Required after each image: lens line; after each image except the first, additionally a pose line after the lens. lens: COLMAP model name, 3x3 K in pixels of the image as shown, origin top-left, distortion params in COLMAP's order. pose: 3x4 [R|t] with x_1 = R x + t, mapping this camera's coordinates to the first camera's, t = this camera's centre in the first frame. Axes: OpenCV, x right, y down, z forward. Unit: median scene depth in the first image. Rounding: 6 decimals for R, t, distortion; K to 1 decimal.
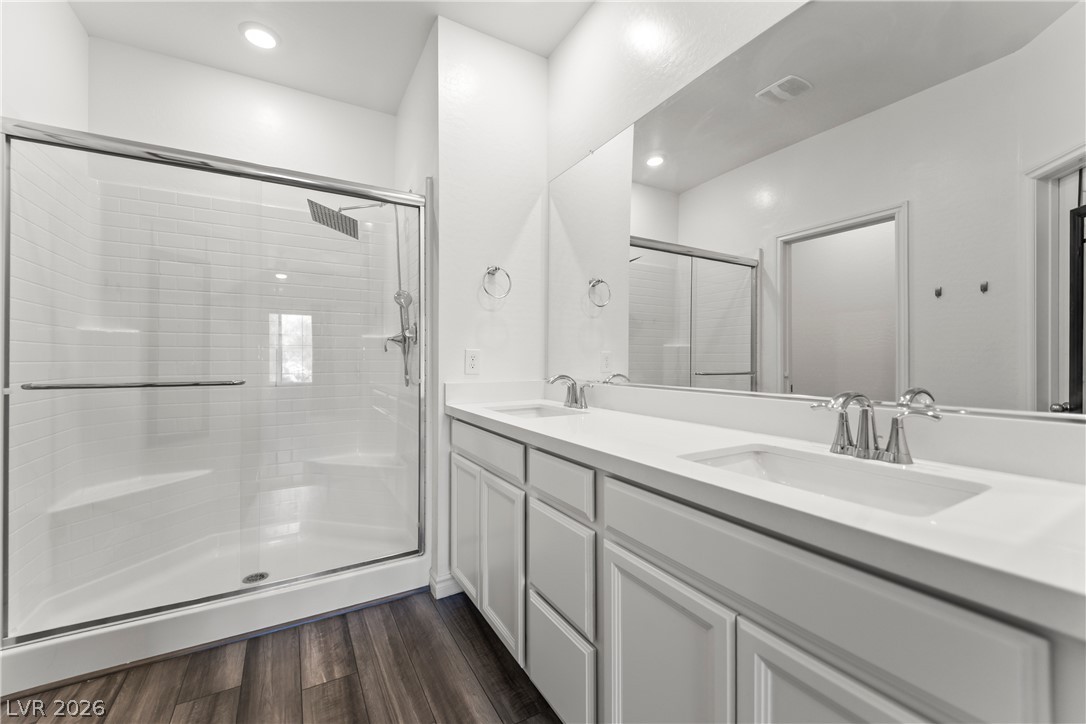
lens RADIAL K [[436.1, 0, 540.1], [0, 436.1, 357.2], [0, 0, 1]] dist [0.002572, -0.000273]
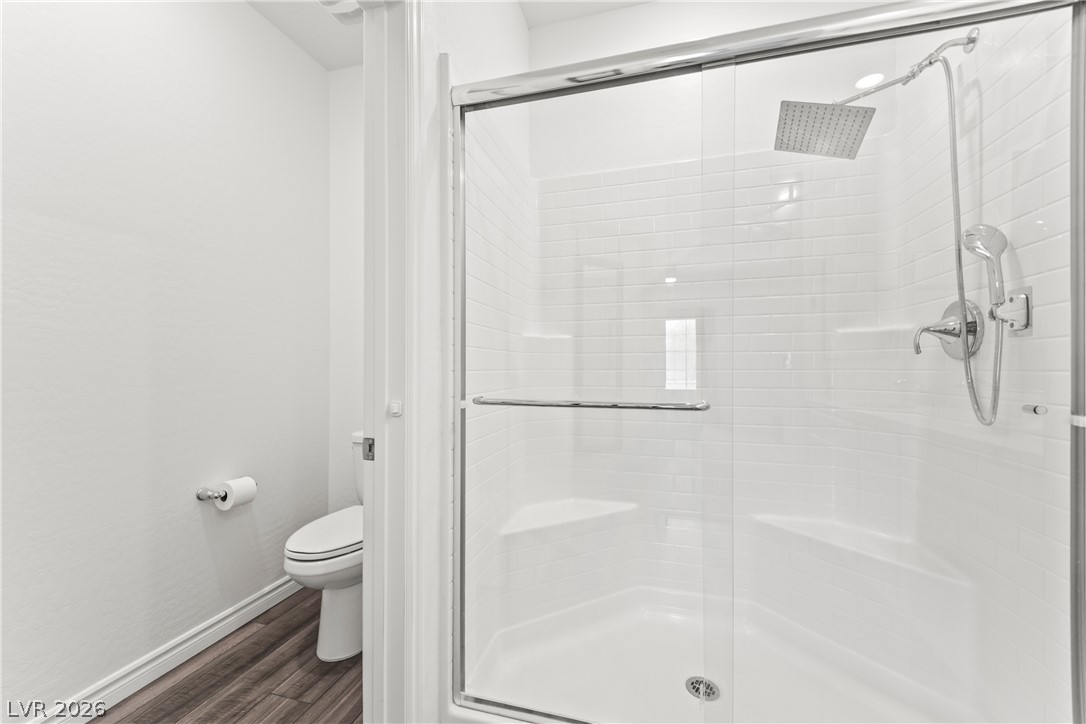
lens RADIAL K [[436.1, 0, 535.0], [0, 436.1, 361.4], [0, 0, 1]] dist [0.002572, -0.000273]
pose [[0.698608, -0.003092, -0.715498, -0.120134], [-0.000343, 0.999989, -0.004656, -0.000495], [0.715505, 0.003498, 0.698599, 0.118163]]
